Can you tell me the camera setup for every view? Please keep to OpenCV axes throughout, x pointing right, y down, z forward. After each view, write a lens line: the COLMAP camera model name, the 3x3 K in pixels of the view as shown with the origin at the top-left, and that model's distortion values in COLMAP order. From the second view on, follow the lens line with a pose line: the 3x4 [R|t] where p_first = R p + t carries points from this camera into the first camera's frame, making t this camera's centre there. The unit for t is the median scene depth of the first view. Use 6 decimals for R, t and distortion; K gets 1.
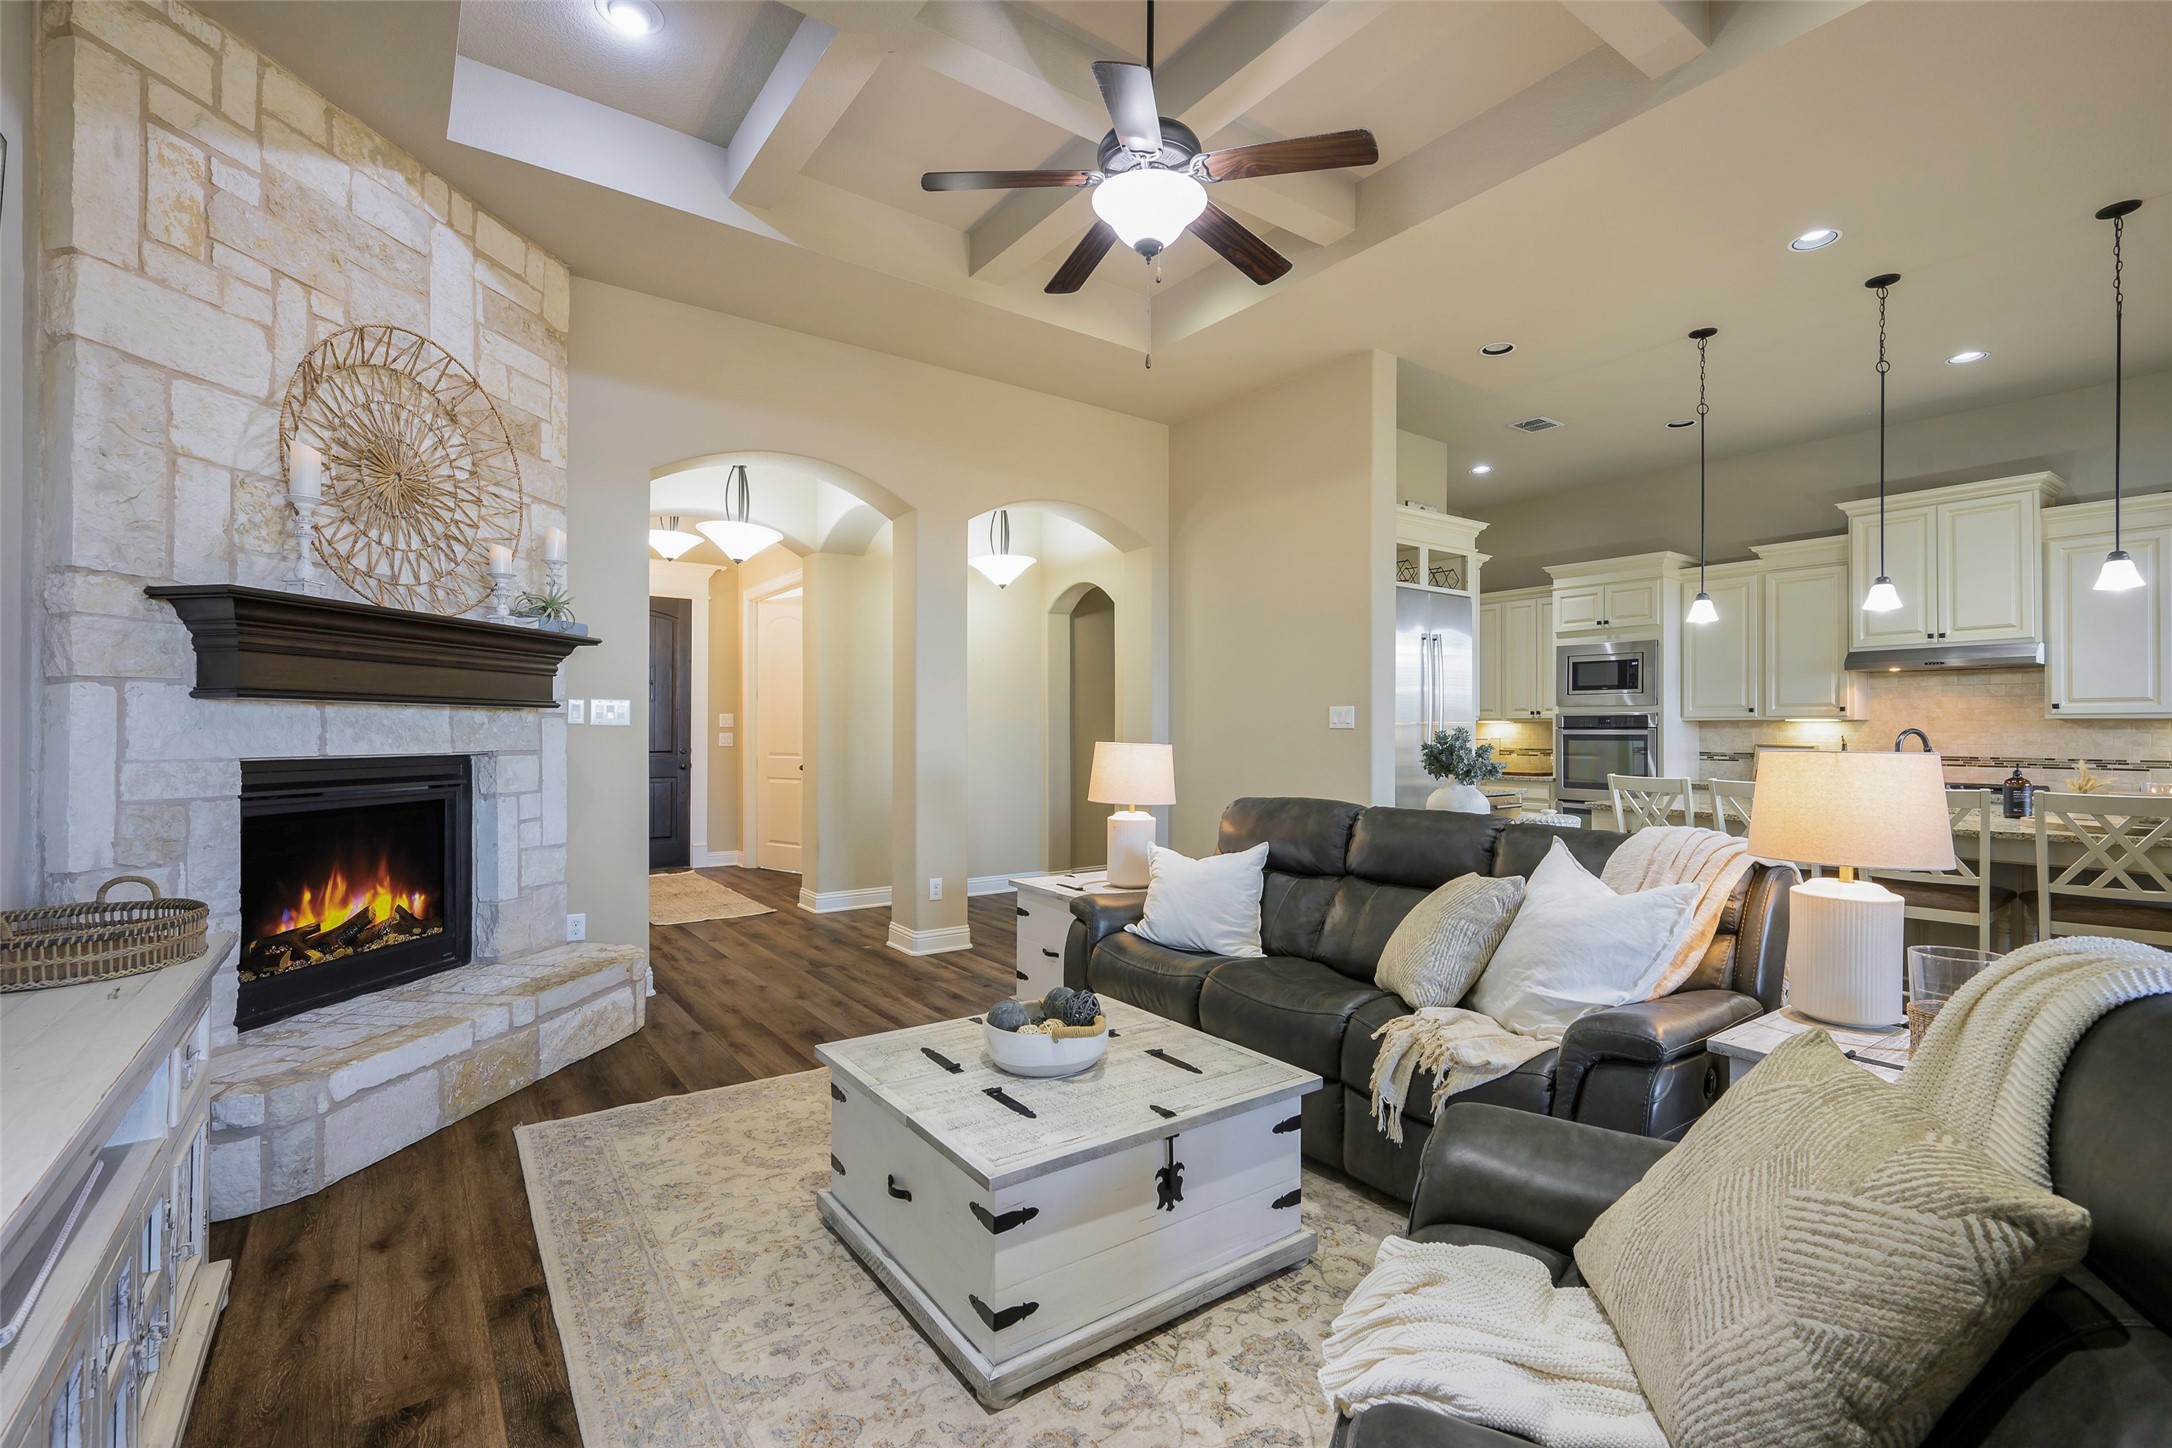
lens RADIAL K [[949.9, 0, 1068.9], [0, 949.9, 729.3], [0, 0, 1]] dist [0.001719, -0.000500]
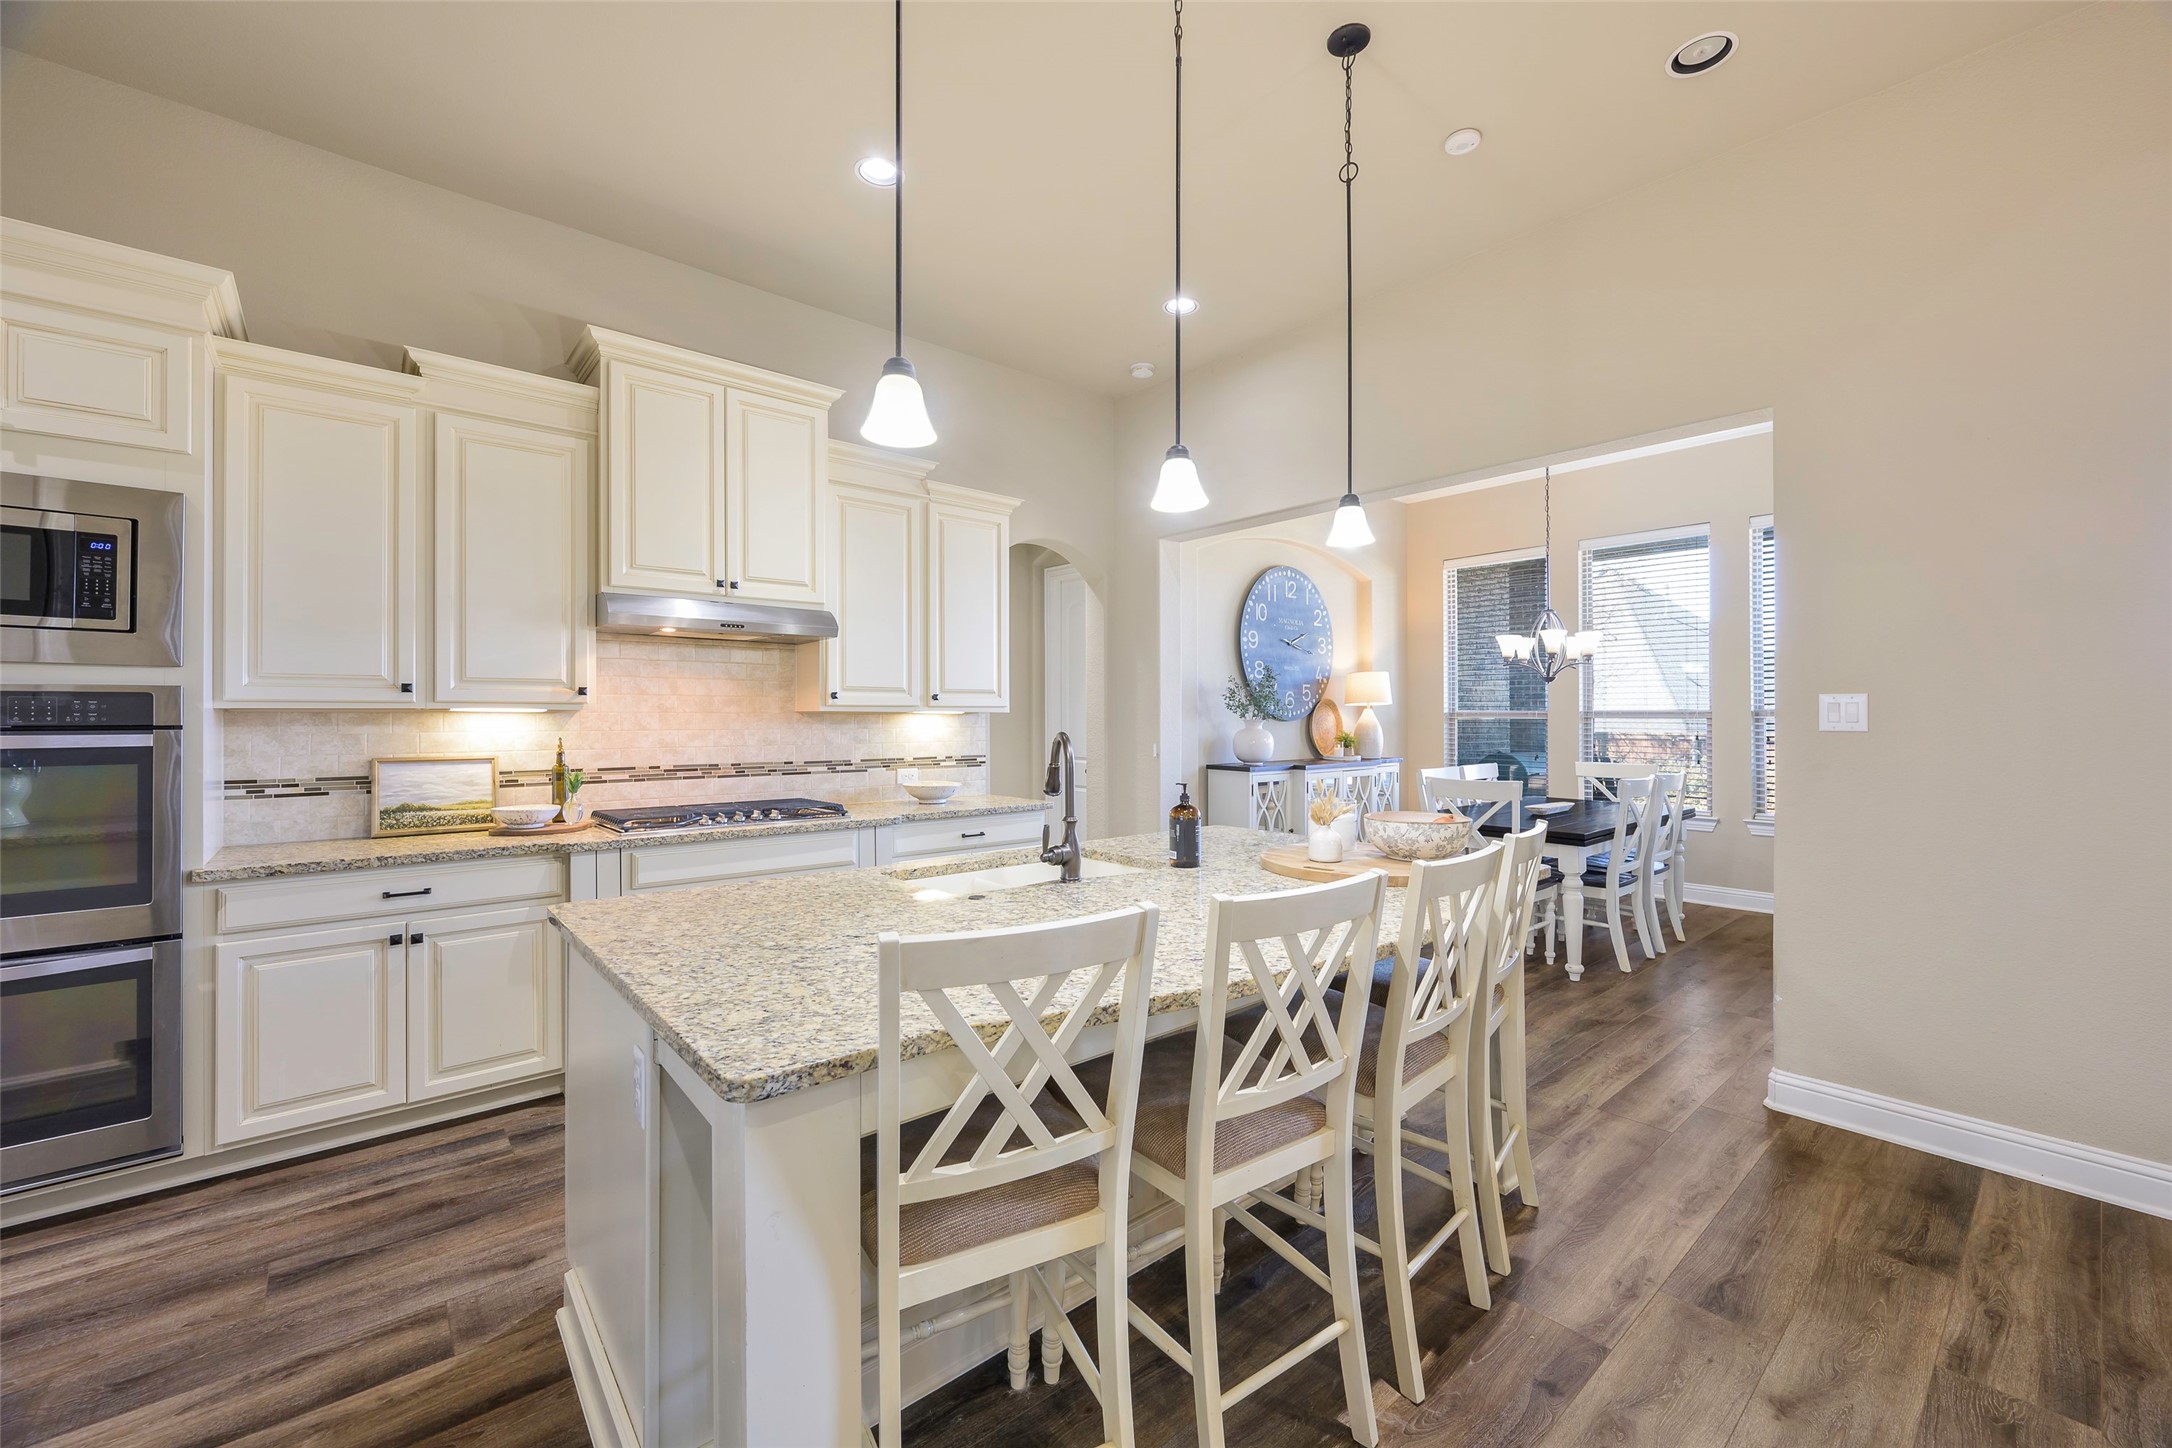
lens RADIAL K [[860.9, 0, 1083.5], [0, 860.9, 710.4], [0, 0, 1]] dist [-0.000002, -0.000054]
pose [[-0.081451, 0.003112, 0.996673, 0.297374], [-0.002992, 0.999990, -0.003367, -0.009738], [-0.996673, -0.003256, -0.081441, 0.797701]]
